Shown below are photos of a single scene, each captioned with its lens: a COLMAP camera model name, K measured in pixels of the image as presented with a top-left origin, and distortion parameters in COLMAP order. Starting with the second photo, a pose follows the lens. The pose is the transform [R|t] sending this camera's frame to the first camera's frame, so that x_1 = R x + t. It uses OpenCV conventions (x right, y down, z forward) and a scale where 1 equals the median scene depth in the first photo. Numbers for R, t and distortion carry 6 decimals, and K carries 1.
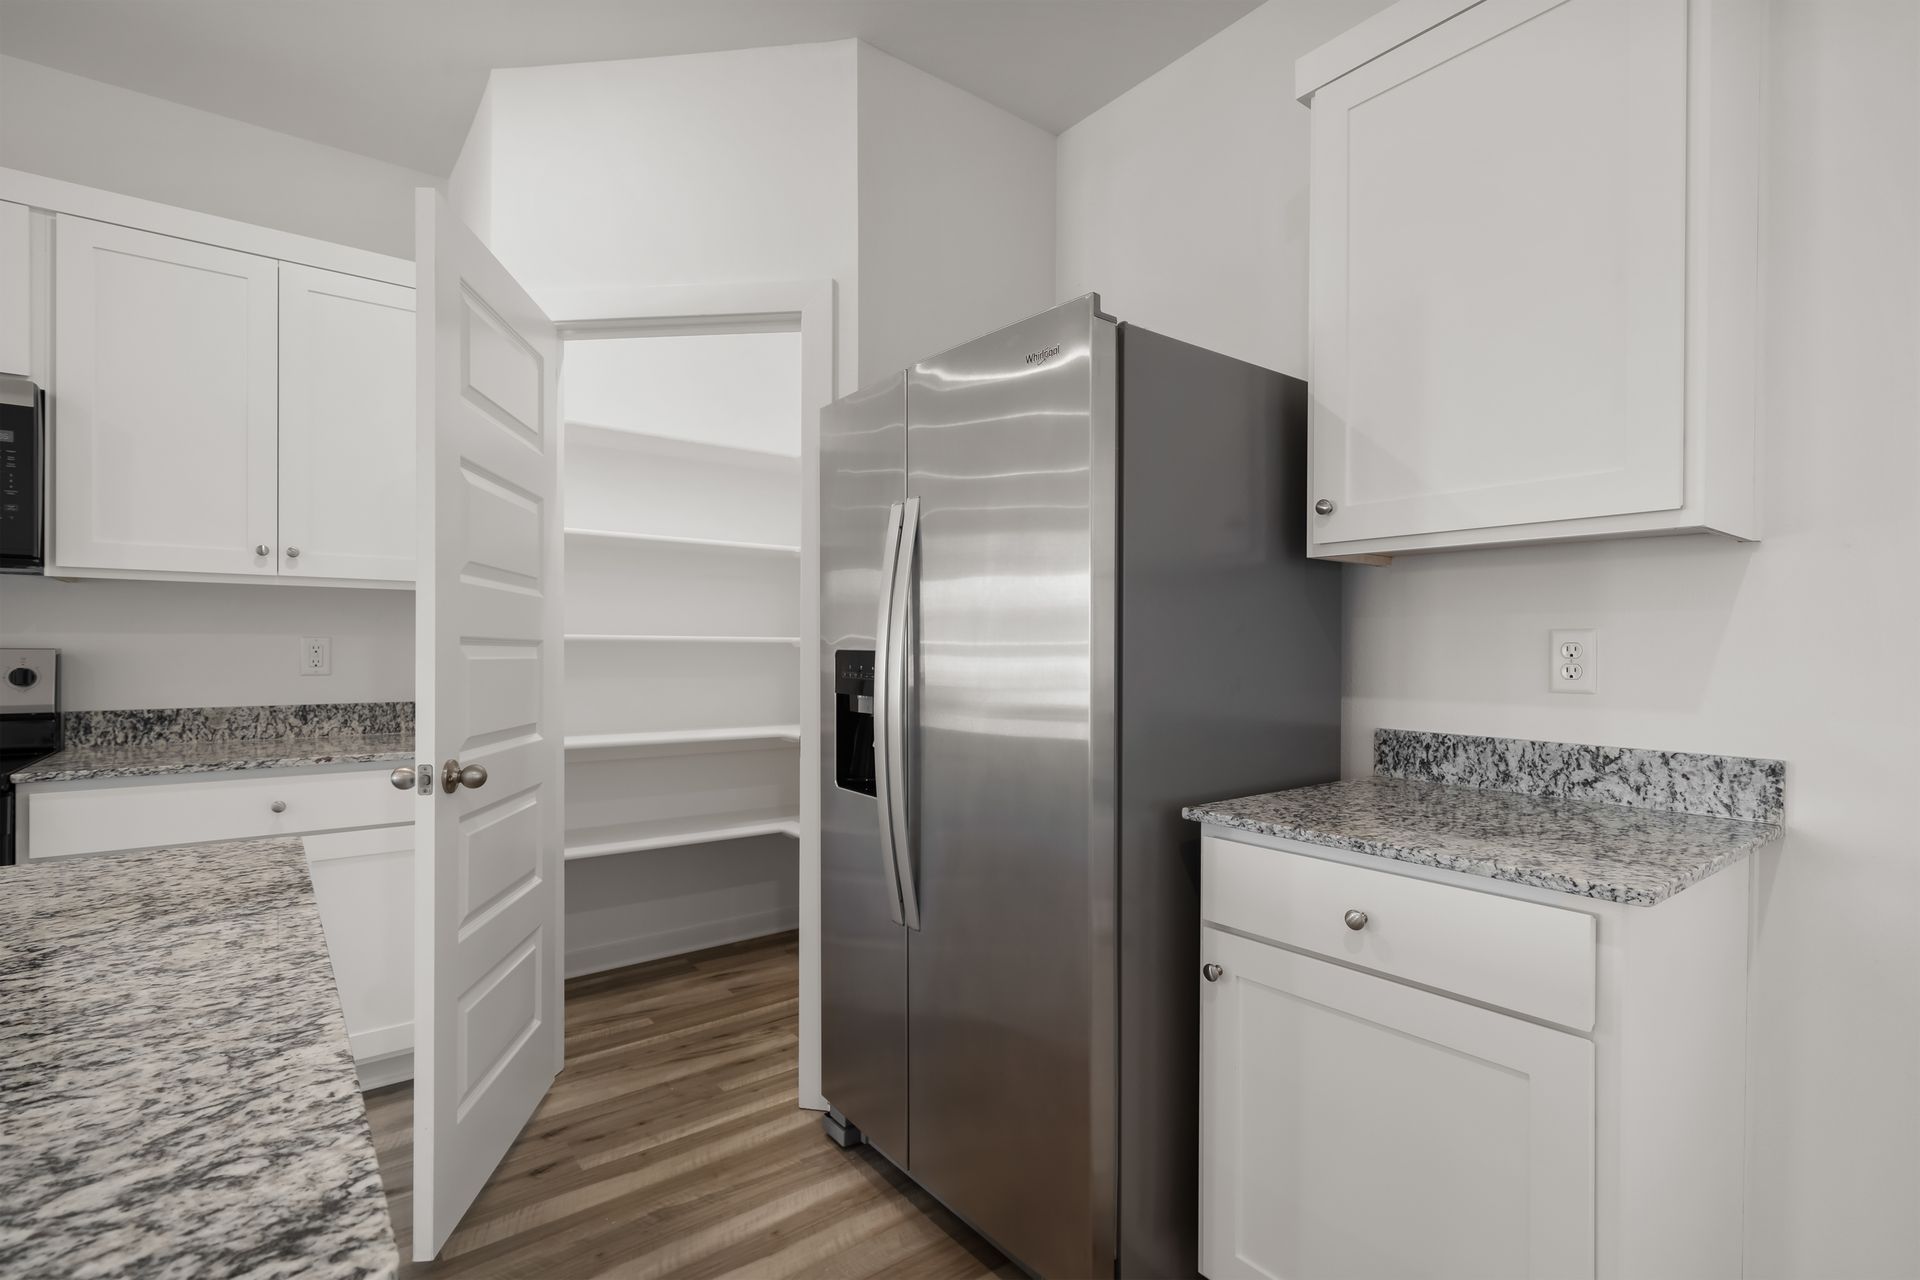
lens RADIAL K [[891.5, 0, 952.8], [0, 891.5, 641.5], [0, 0, 1]] dist [0.001366, -0.000523]
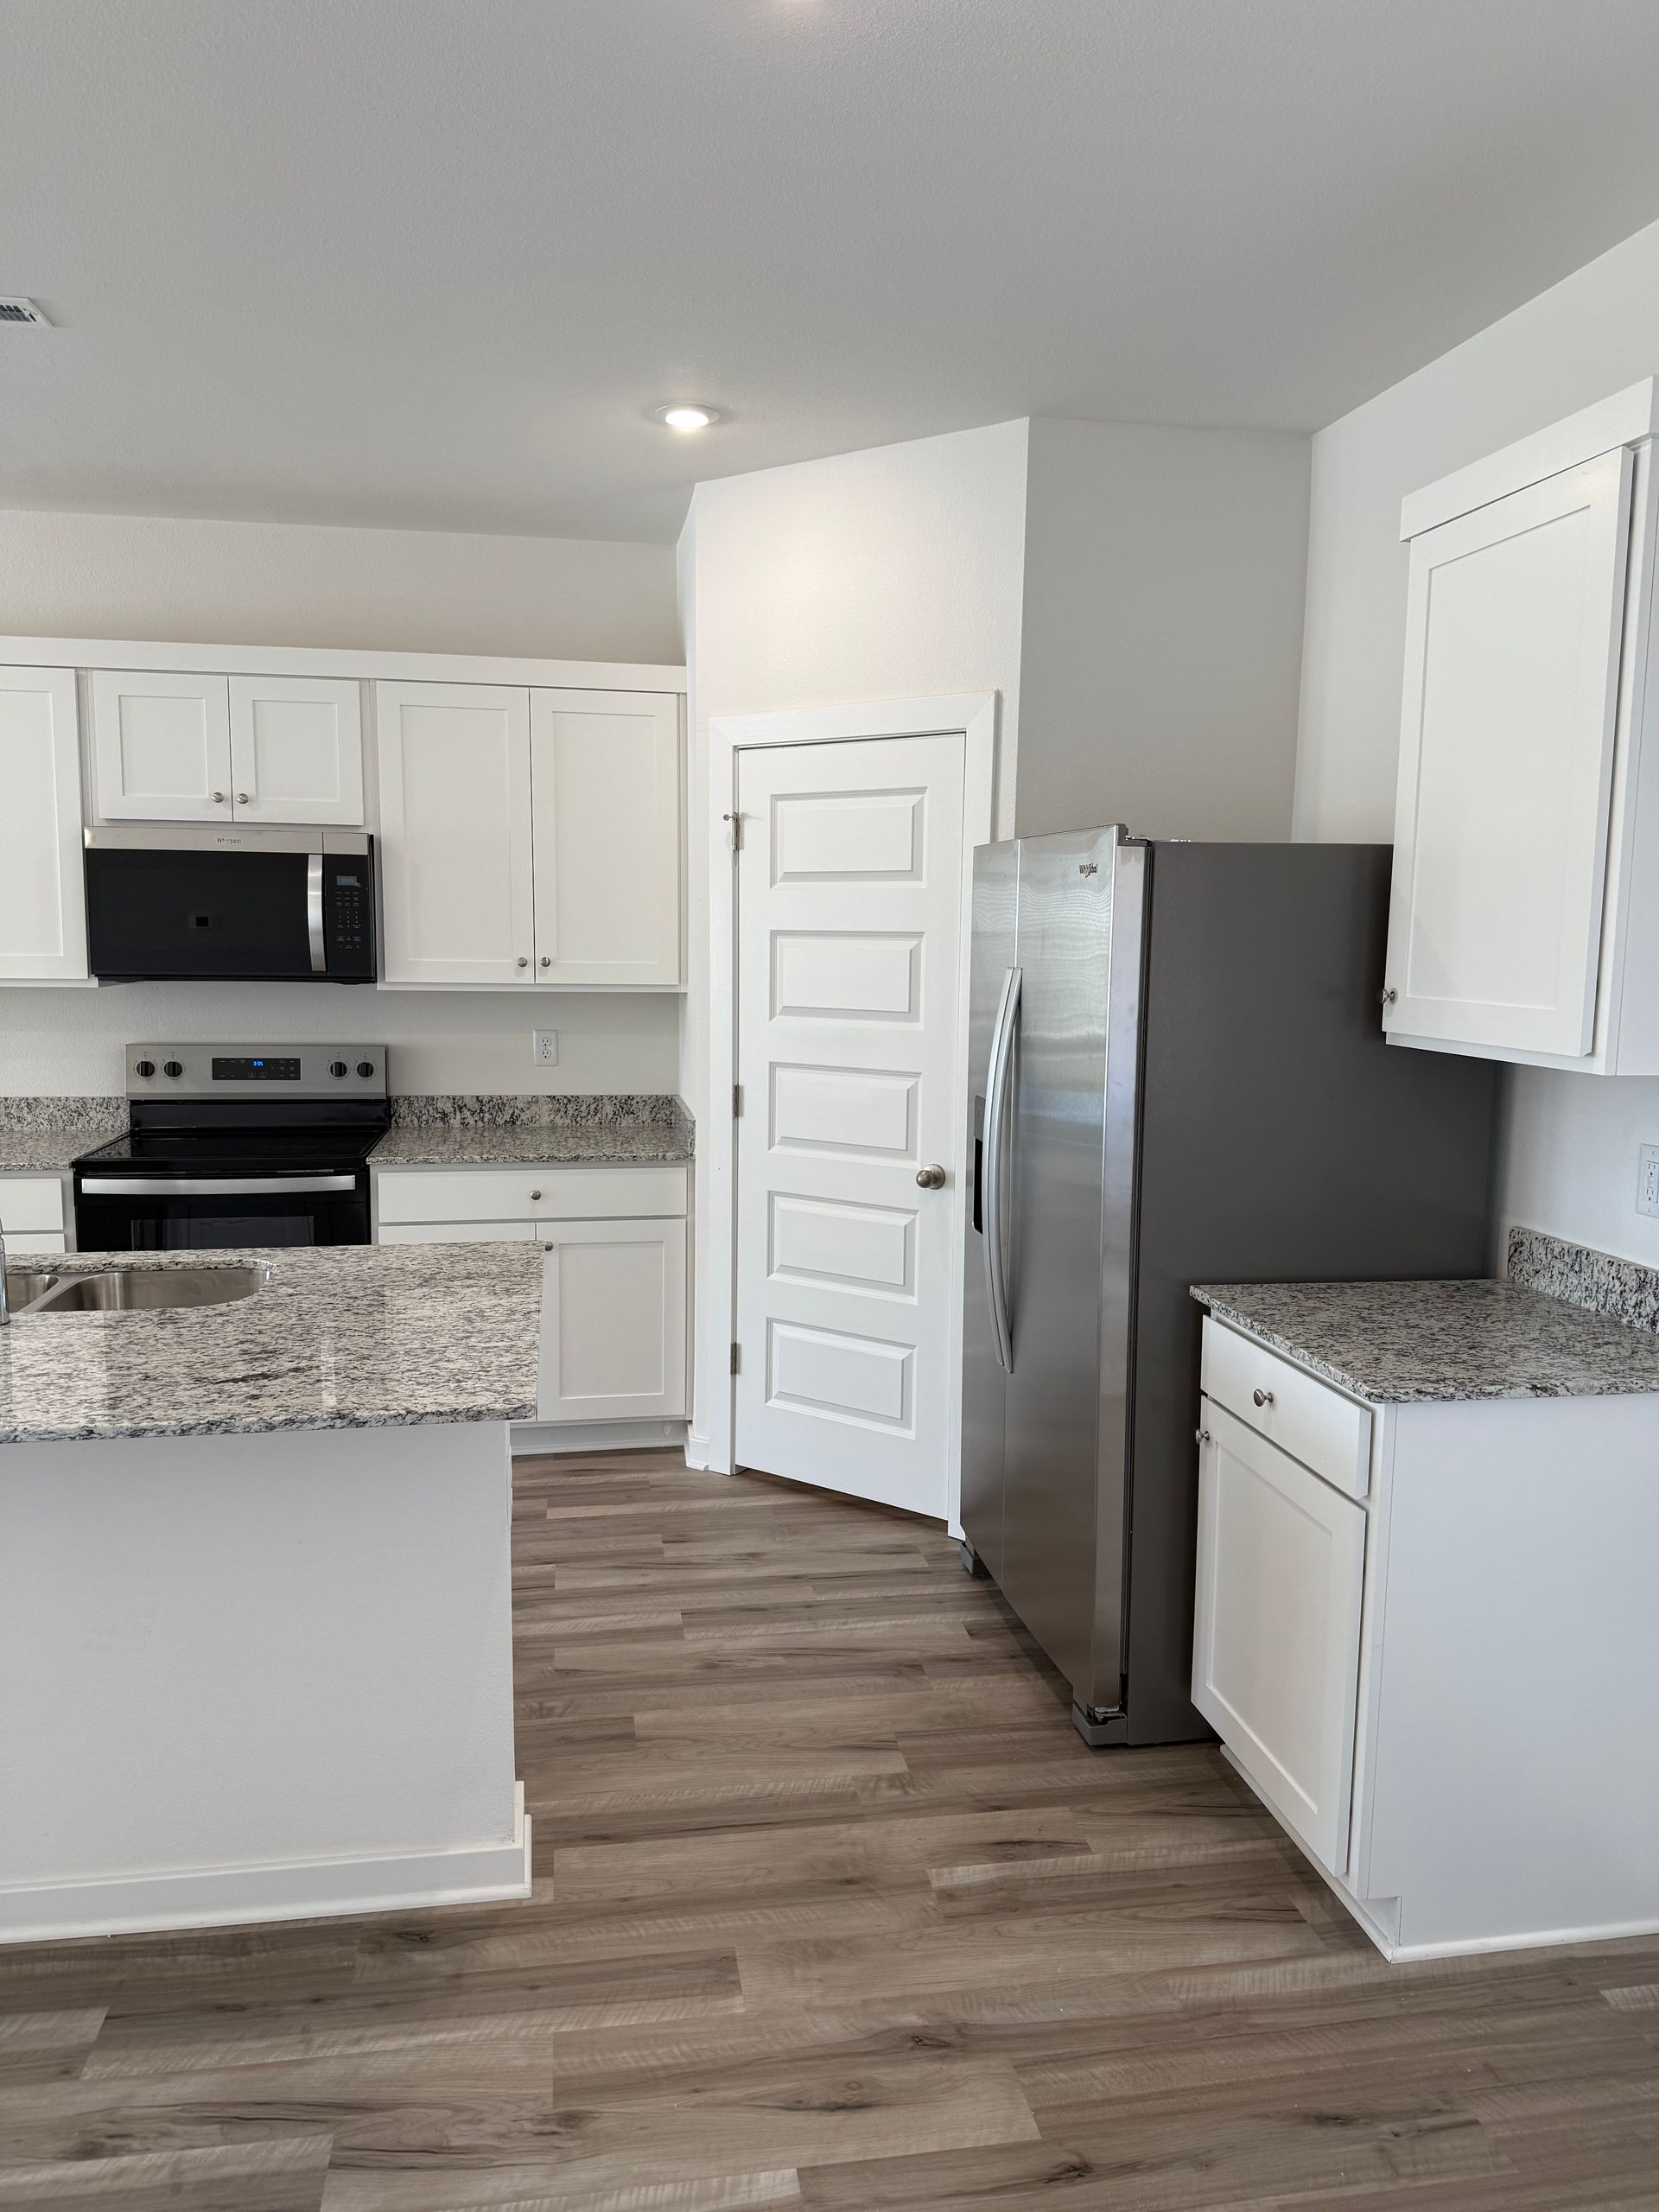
lens RADIAL K [[1653.2, 0, 817.5], [0, 1653.2, 1115.3], [0, 0, 1]] dist [0.054345, 0.001682]
pose [[0.871682, 0.066685, -0.485514, 0.743545], [-0.004579, 0.991764, 0.127996, -0.242964], [0.490051, -0.109348, 0.864808, -0.826610]]
